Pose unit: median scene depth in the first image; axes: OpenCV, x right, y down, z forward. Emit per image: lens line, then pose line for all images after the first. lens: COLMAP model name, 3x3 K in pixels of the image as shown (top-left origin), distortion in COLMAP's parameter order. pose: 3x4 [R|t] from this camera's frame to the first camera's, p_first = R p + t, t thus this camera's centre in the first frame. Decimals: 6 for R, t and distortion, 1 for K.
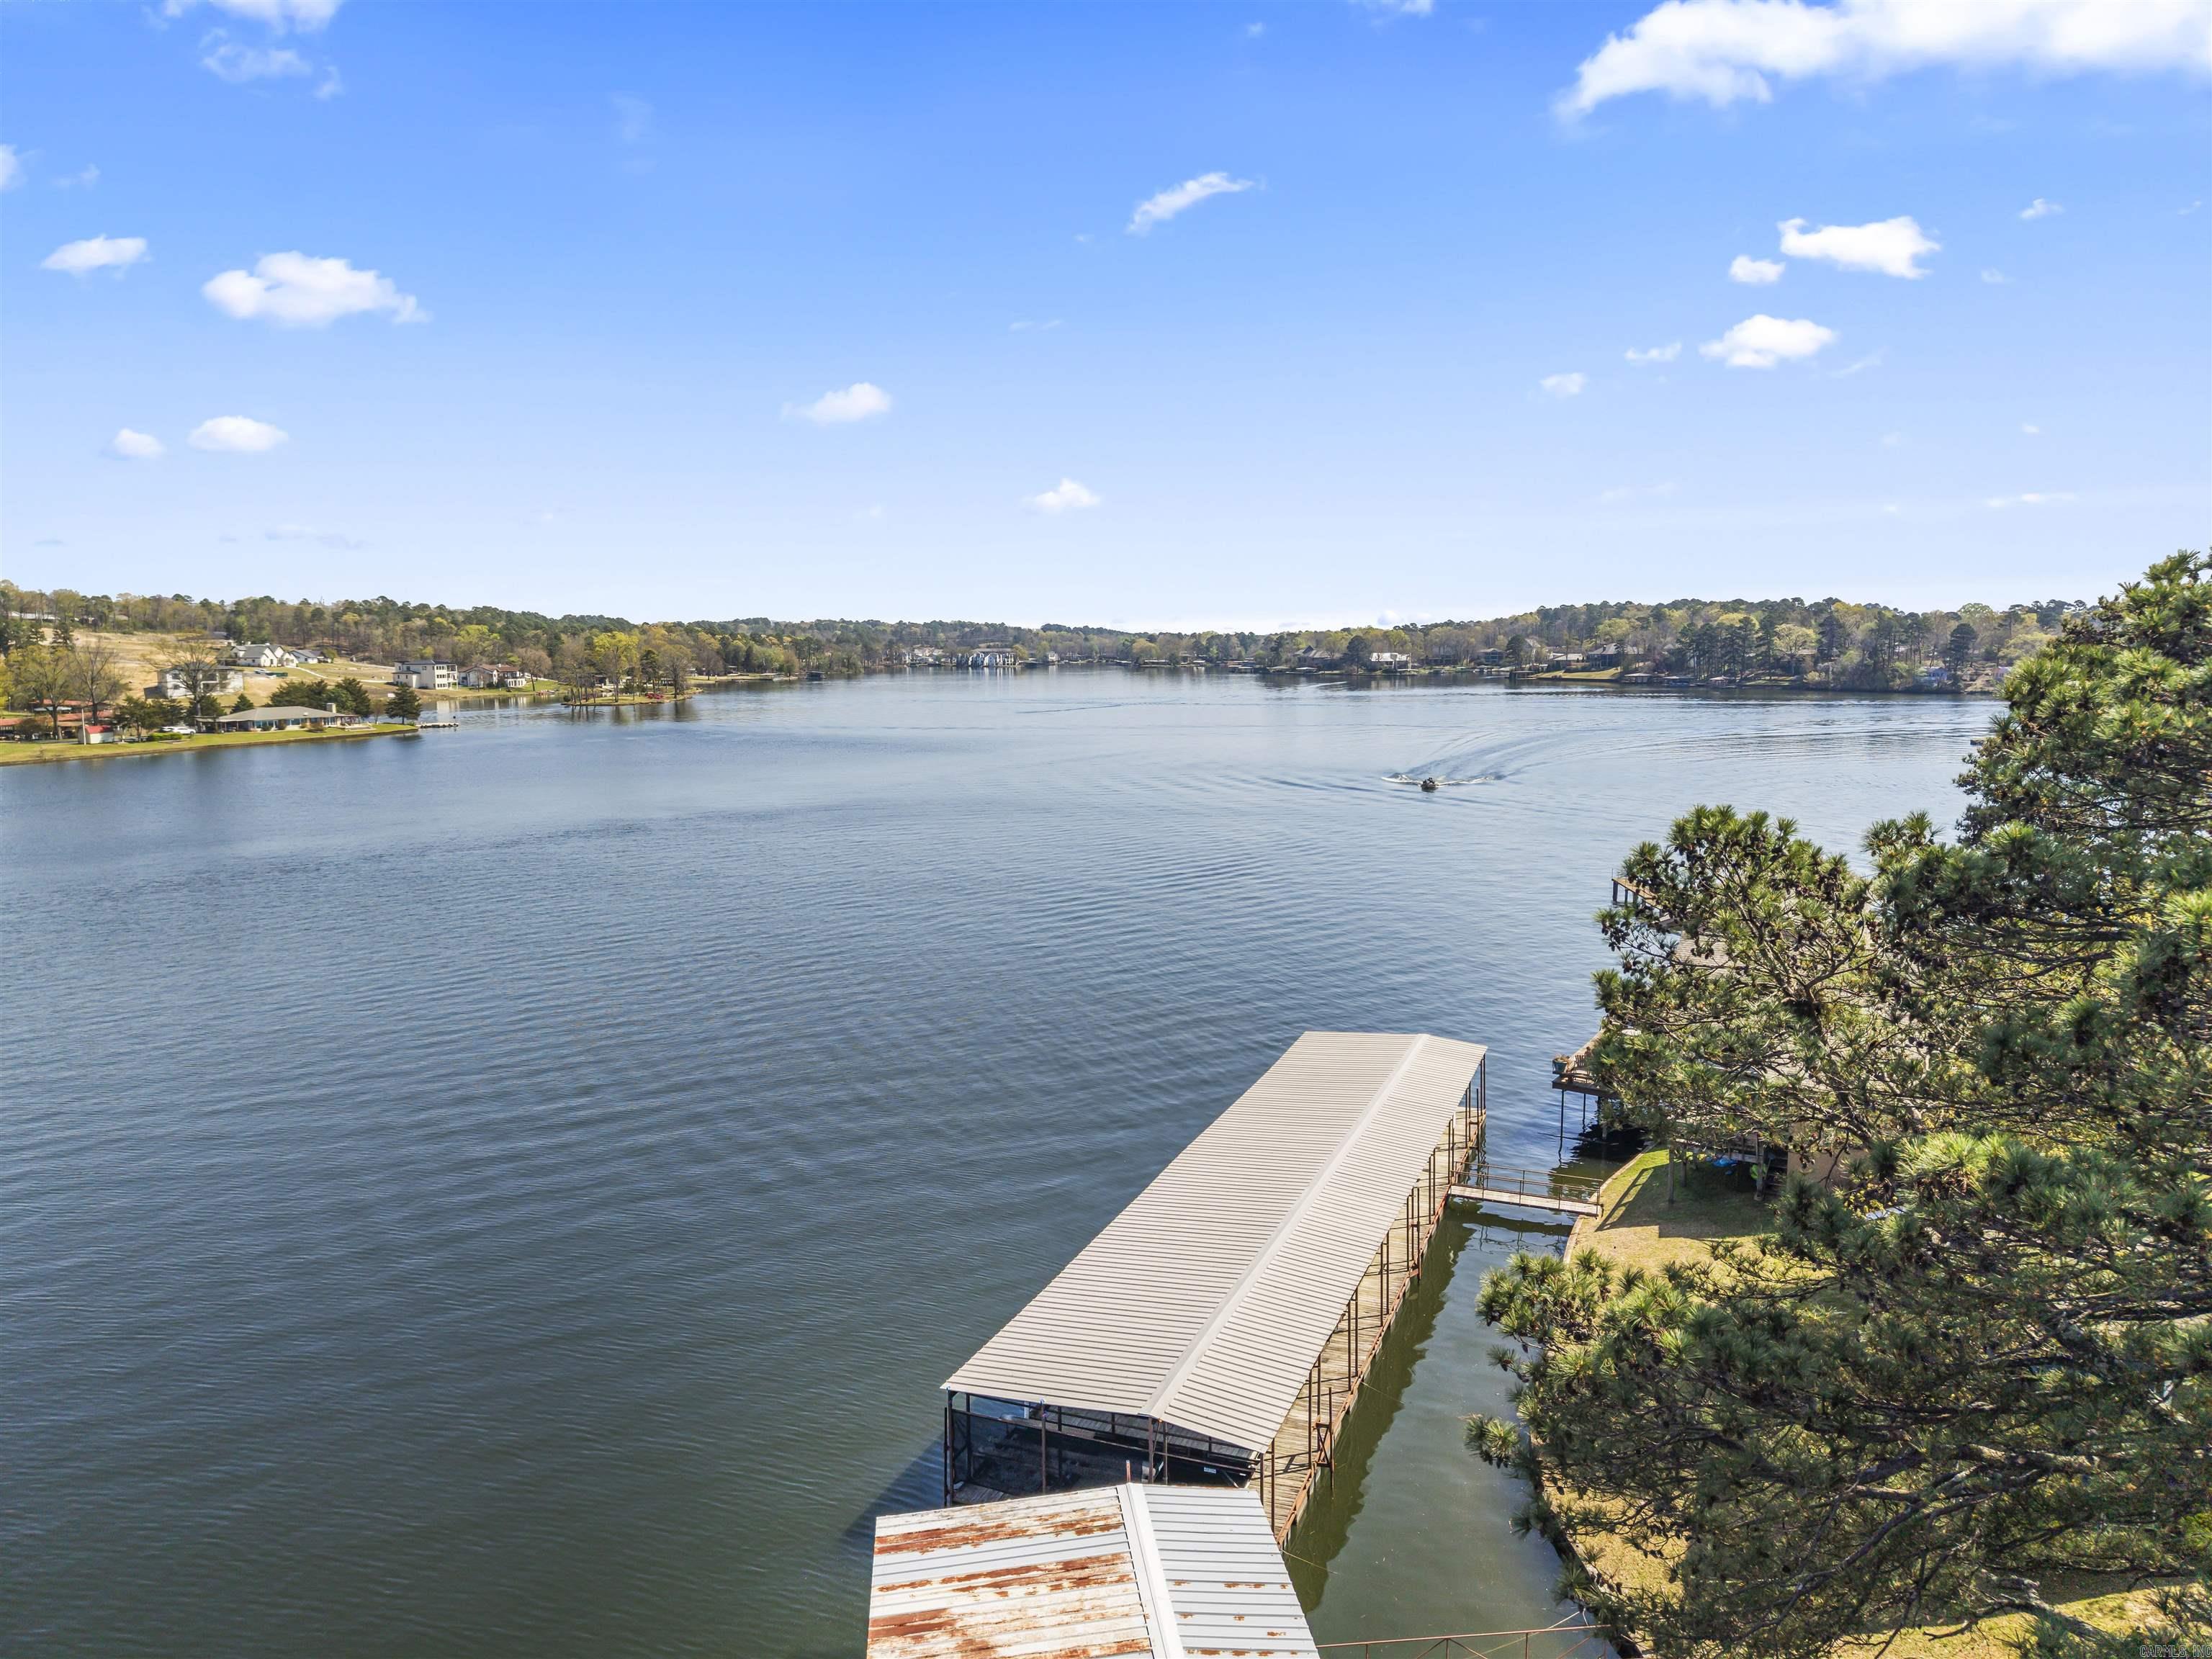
lens RADIAL K [[1536.5, 0, 1103.0], [0, 1536.5, 857.7], [0, 0, 1]] dist [0.008910, -0.006069]
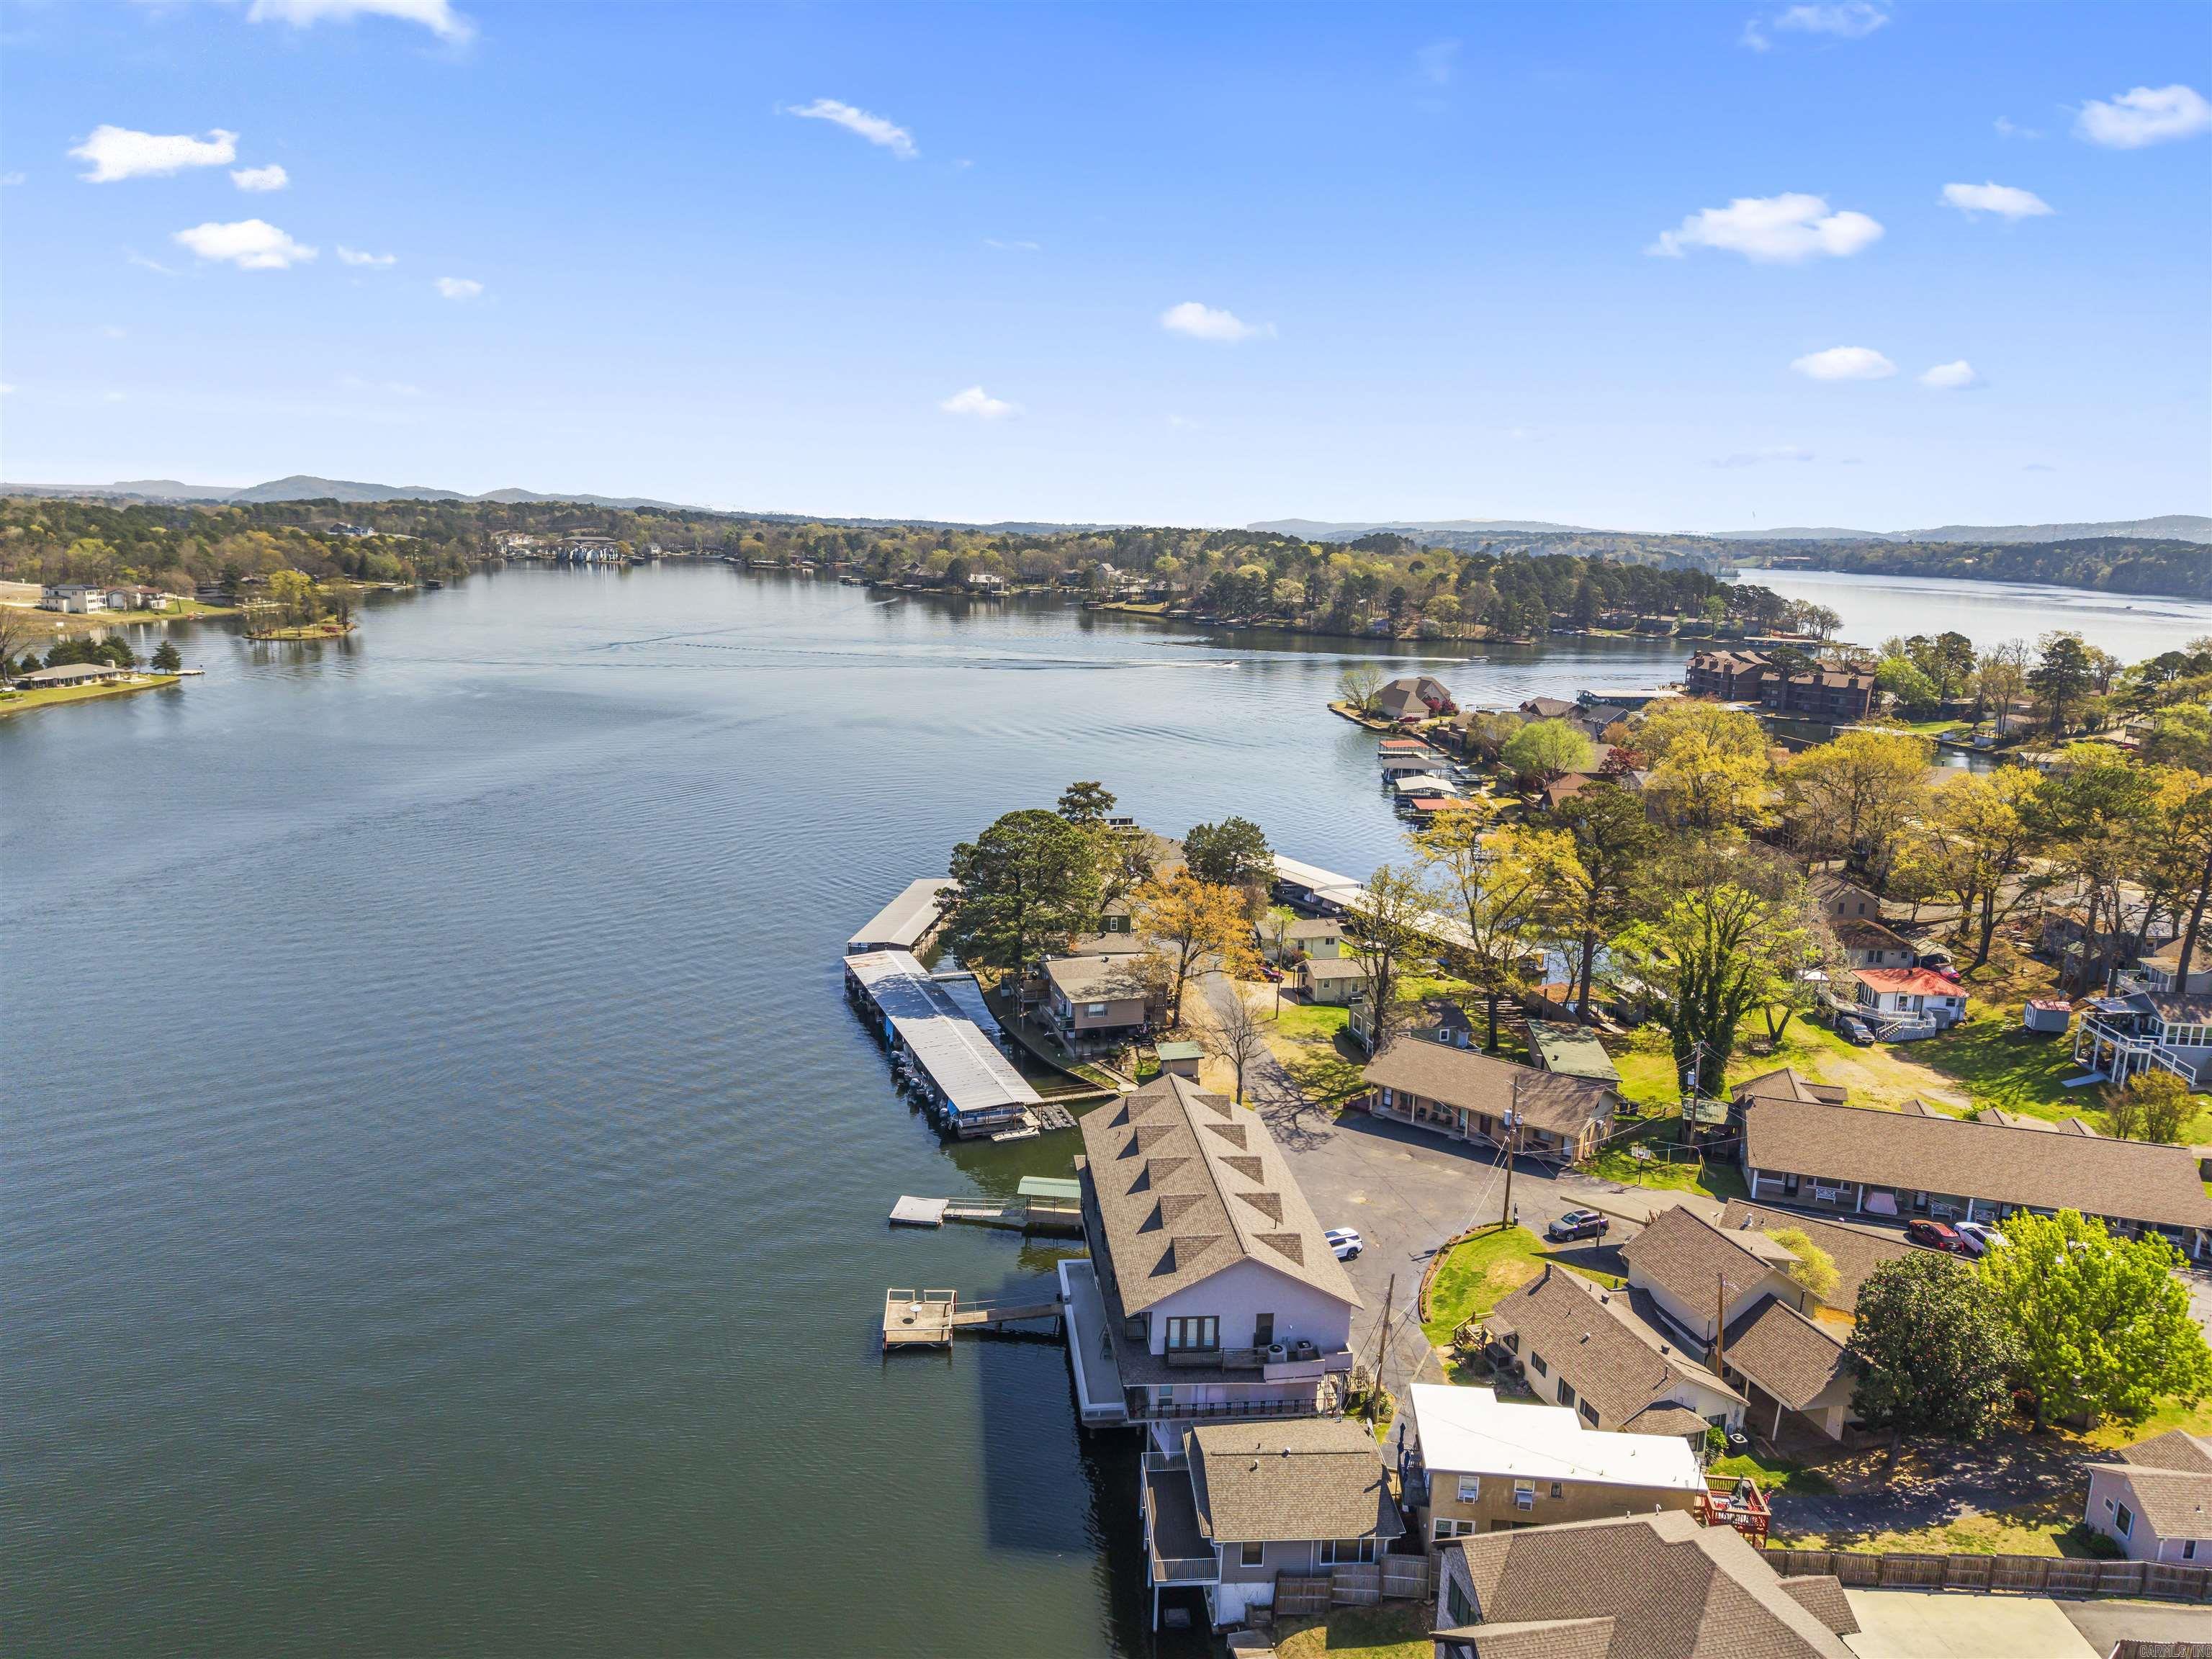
lens RADIAL K [[1536.5, 0, 1103.0], [0, 1536.5, 857.7], [0, 0, 1]] dist [0.008910, -0.006069]
pose [[0.968085, -0.027539, 0.249105, -0.021620], [0.009189, 0.997176, 0.074529, -0.012067], [-0.250454, -0.069862, 0.965605, -0.165424]]
